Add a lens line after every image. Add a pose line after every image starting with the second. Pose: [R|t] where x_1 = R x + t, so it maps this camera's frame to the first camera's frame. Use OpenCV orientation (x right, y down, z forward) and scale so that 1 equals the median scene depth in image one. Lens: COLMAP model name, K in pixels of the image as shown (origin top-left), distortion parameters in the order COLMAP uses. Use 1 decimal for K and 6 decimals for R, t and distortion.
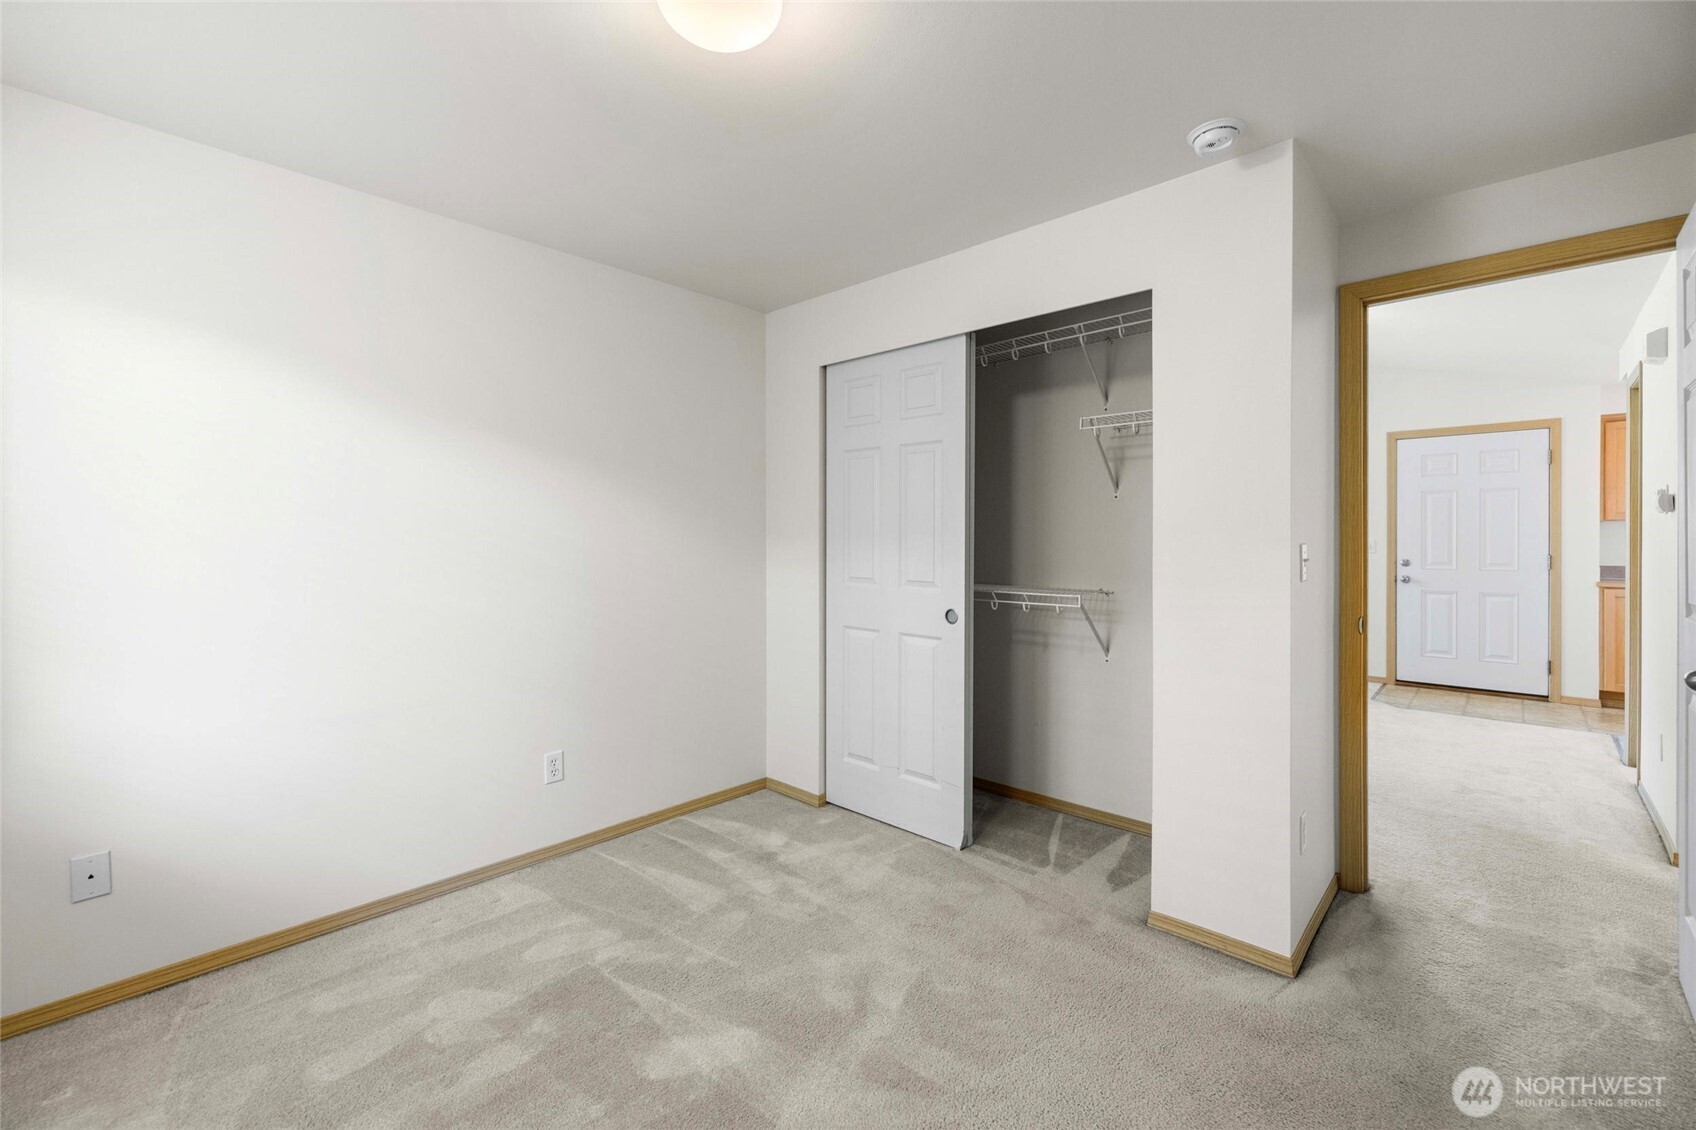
lens RADIAL K [[720.5, 0, 824.1], [0, 720.5, 541.2], [0, 0, 1]] dist [-0.000844, 0.000154]
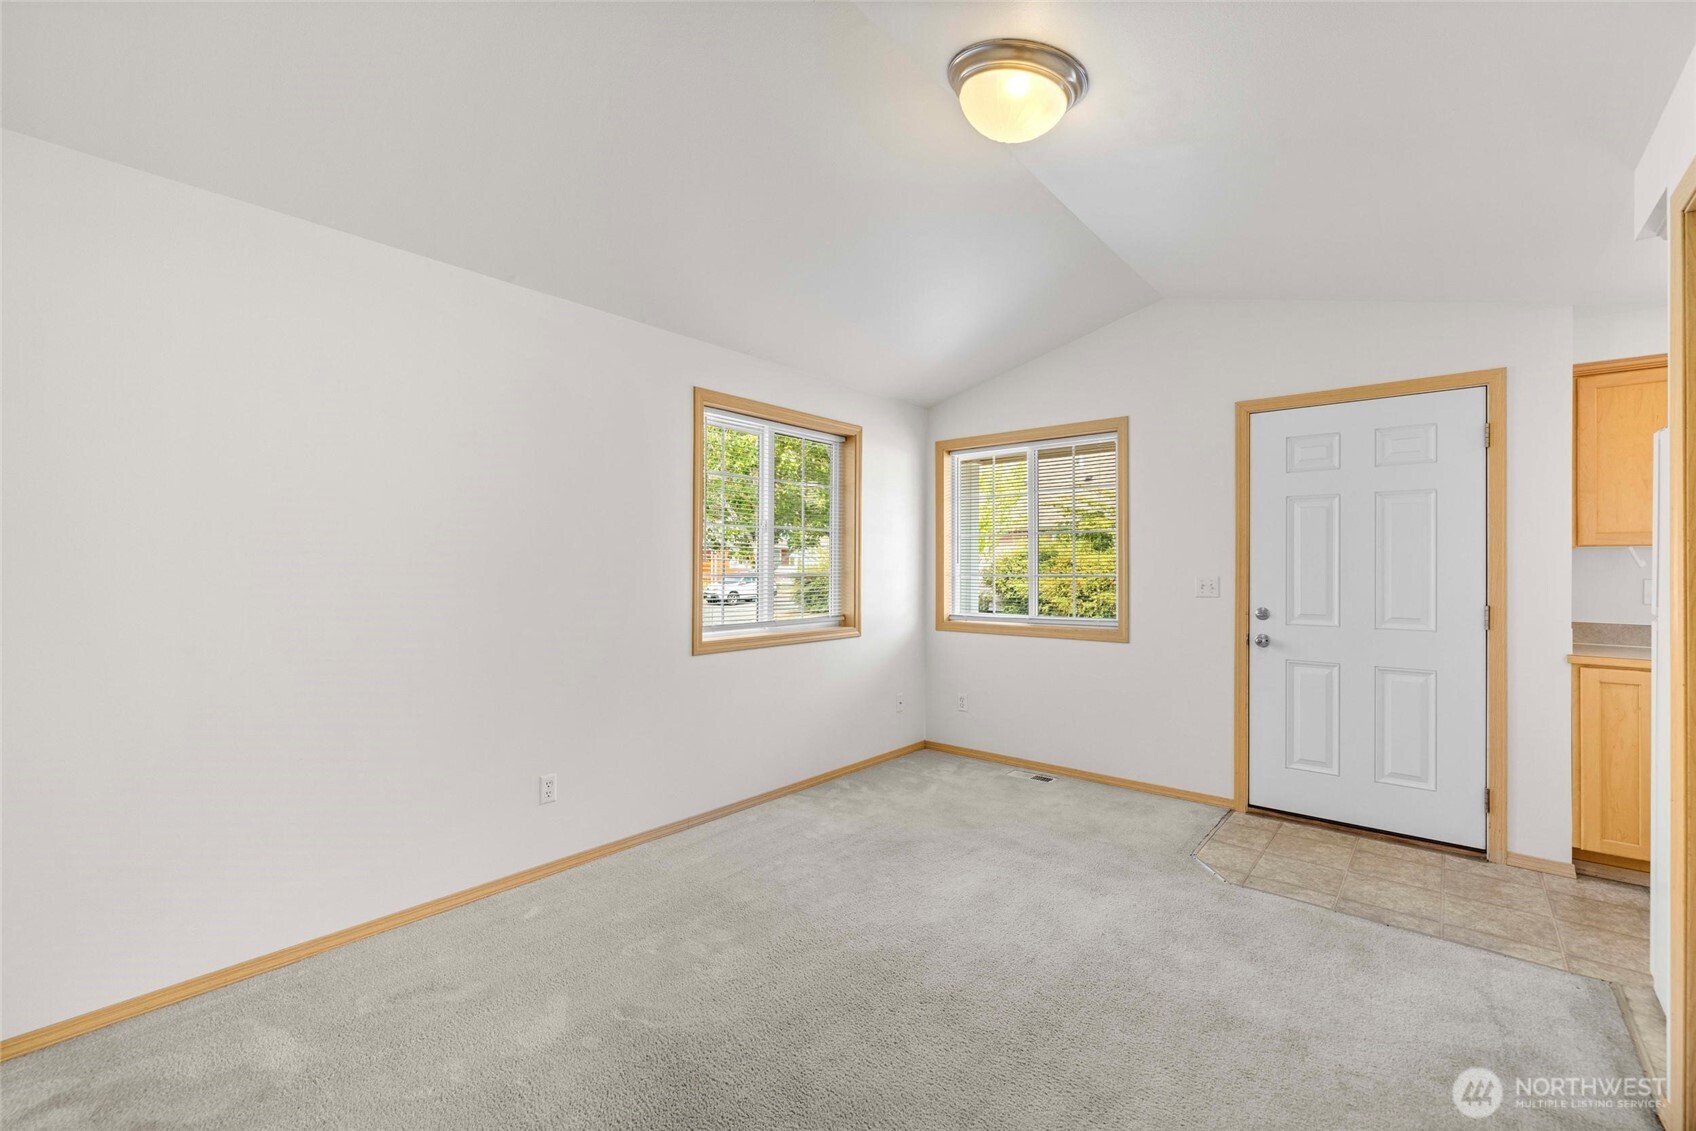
lens RADIAL K [[720.5, 0, 824.1], [0, 720.5, 560.3], [0, 0, 1]] dist [-0.000844, 0.000154]
pose [[0.999091, 0.007199, 0.042019, 0.449290], [-0.006775, 0.999925, -0.010237, -0.007292], [-0.042090, 0.009943, 0.999064, 0.442649]]
